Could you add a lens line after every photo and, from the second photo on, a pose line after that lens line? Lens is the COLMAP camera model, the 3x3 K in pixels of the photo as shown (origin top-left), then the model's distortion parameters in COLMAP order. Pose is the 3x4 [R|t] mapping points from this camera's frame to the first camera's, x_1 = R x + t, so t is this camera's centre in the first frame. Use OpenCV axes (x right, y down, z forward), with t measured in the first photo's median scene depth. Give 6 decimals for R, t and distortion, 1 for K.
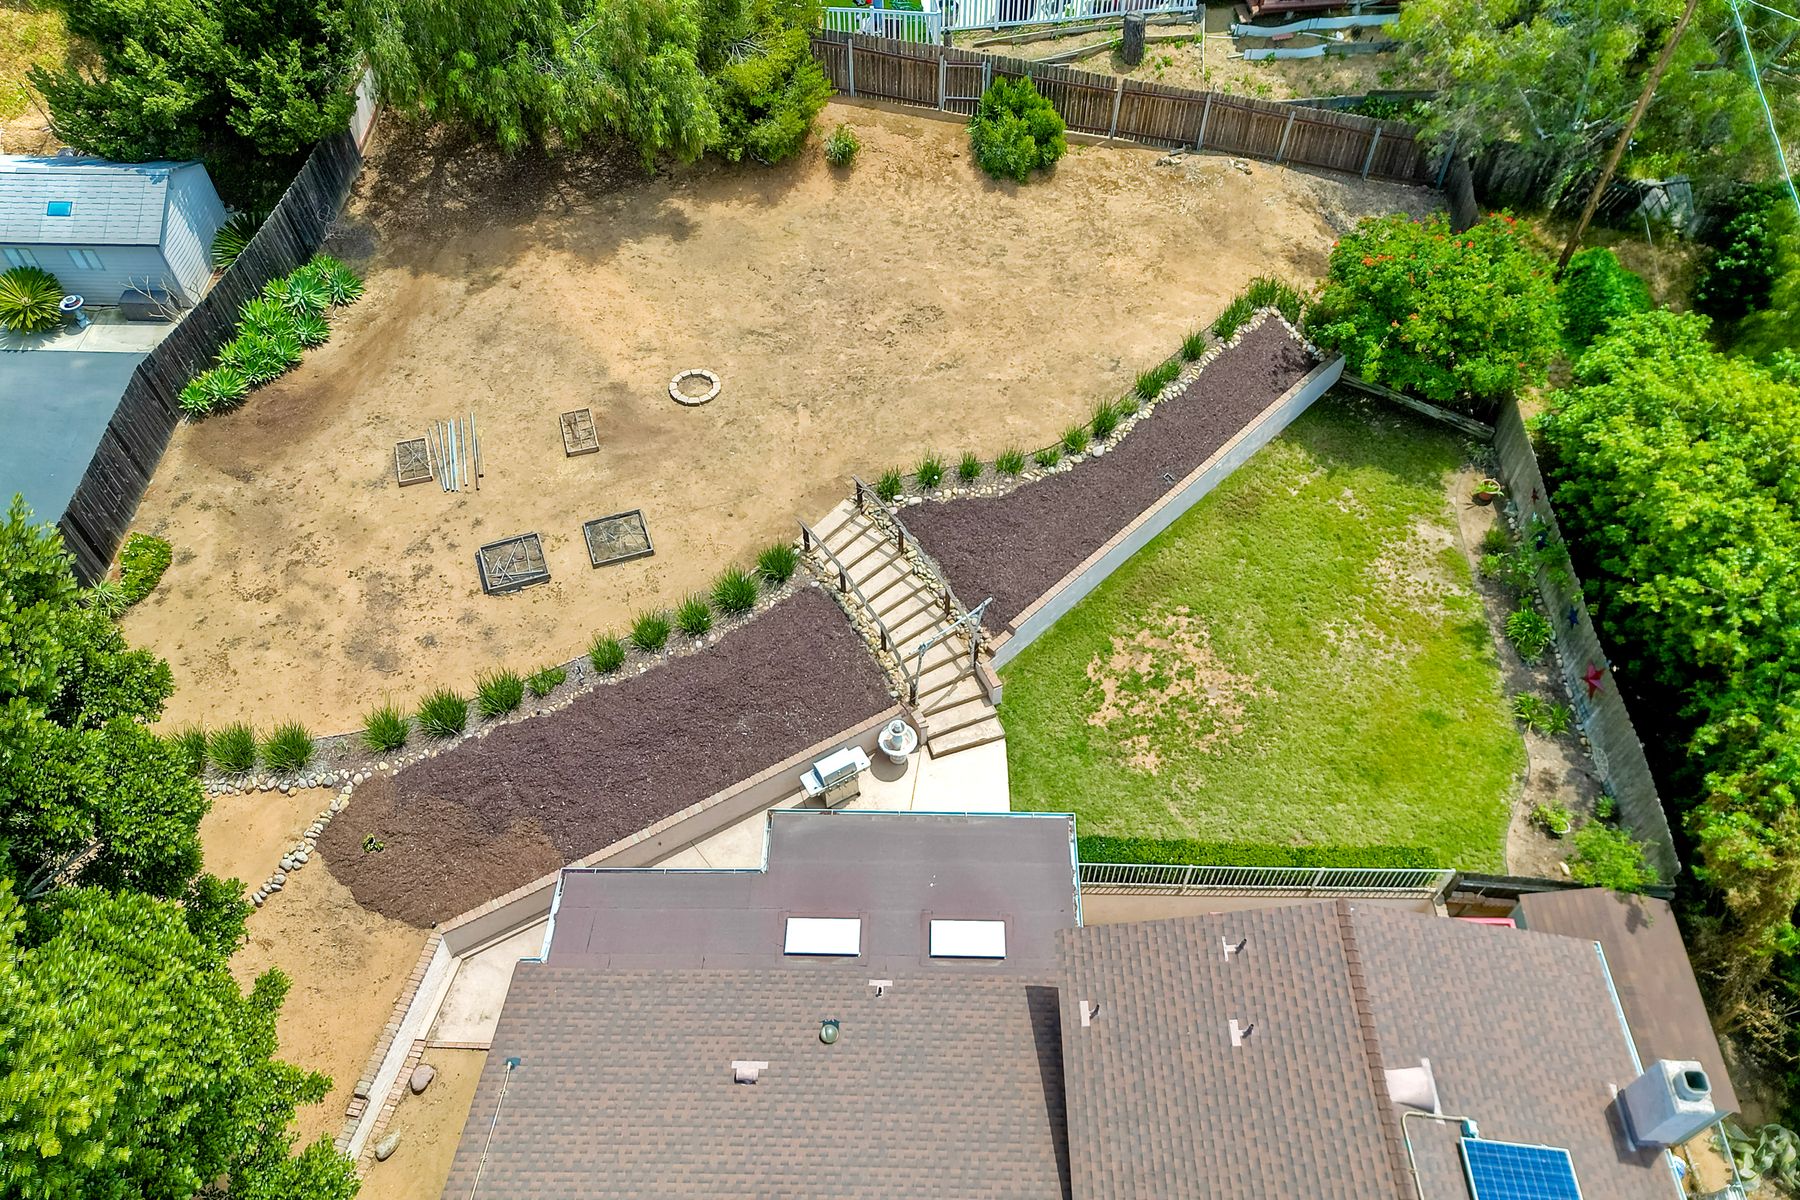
lens RADIAL K [[1328.3, 0, 900.0], [0, 1328.3, 600.0], [0, 0, 1]] dist [0.106560, -0.167219]
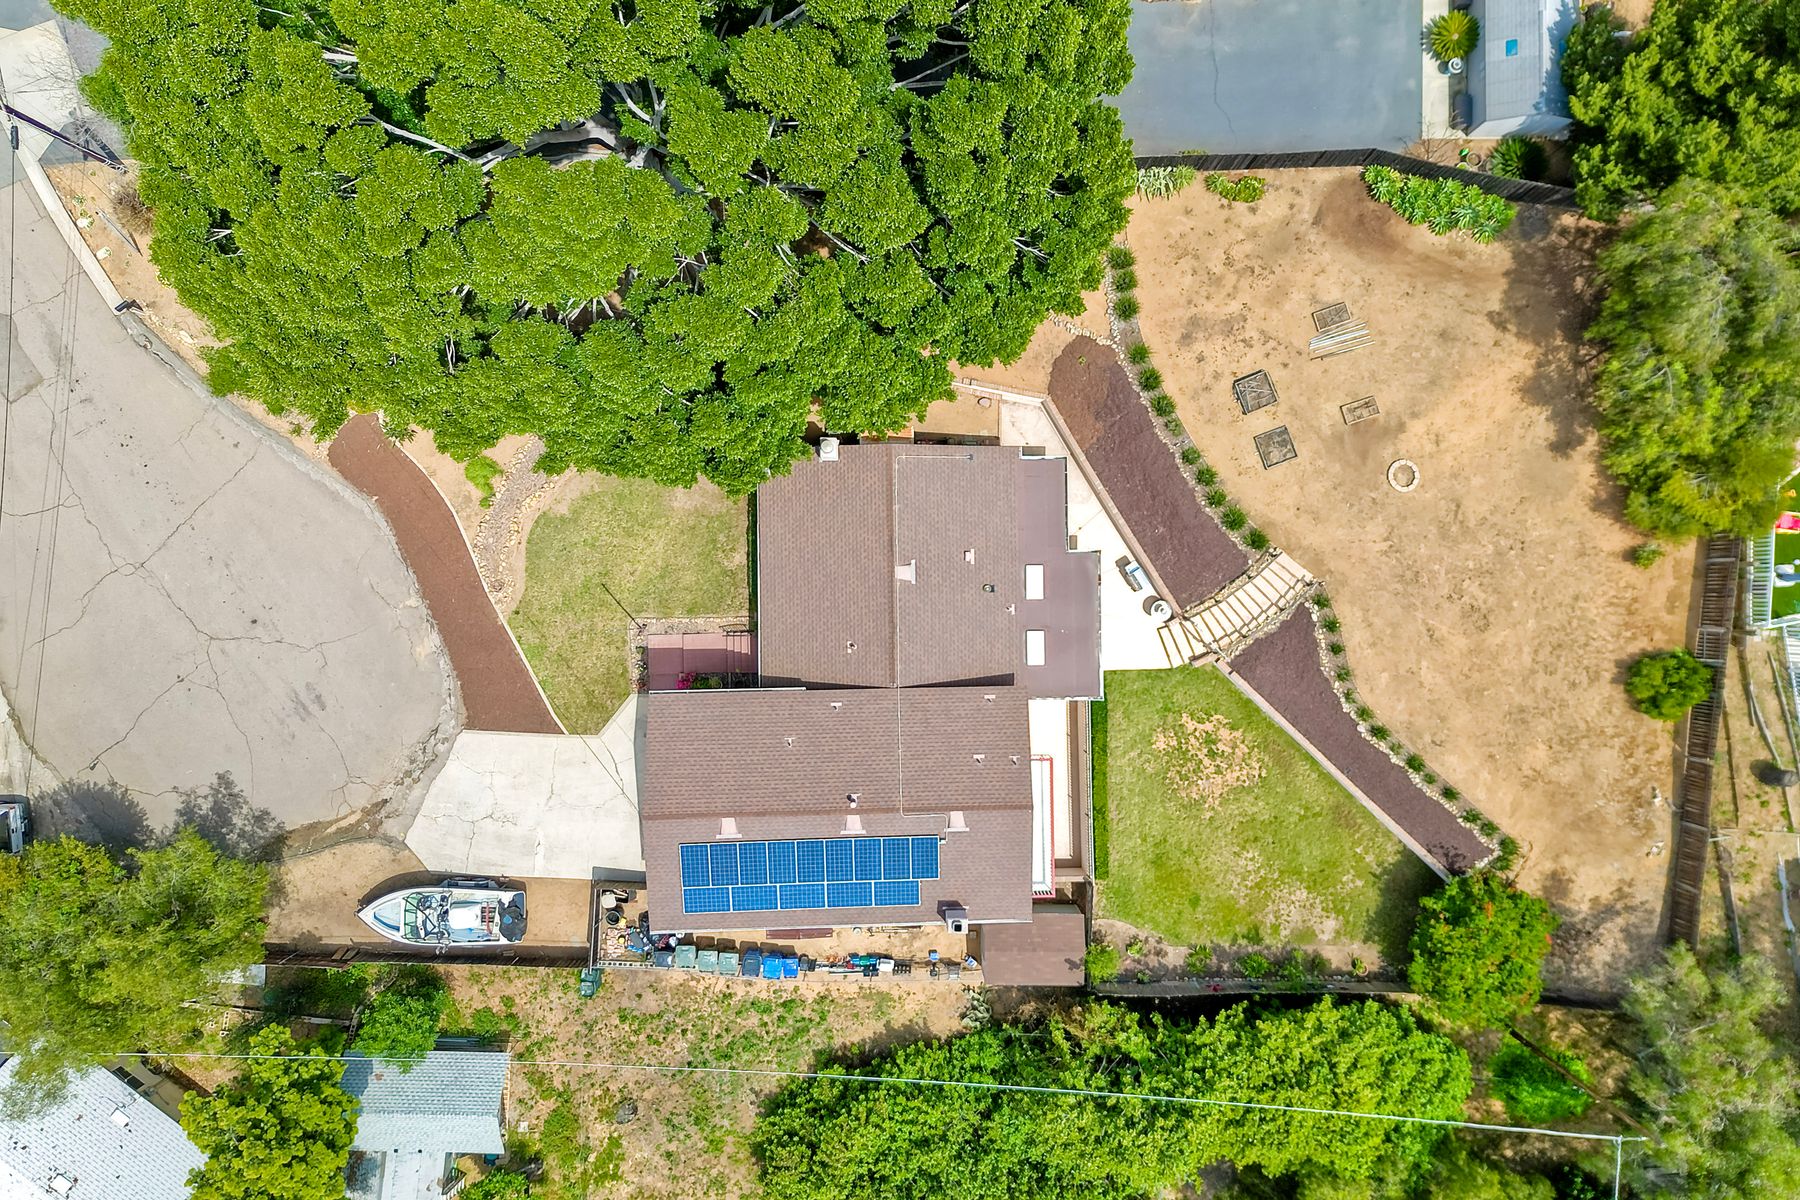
lens RADIAL K [[1276.2, 0, 900.0], [0, 1276.2, 600.0], [0, 0, 1]] dist [0.030049, -0.001504]
pose [[0.031743, 0.999496, 0.000494, -0.027730], [-0.785836, 0.024651, 0.617944, -0.660824], [0.617620, -0.020004, 0.786222, -0.596655]]
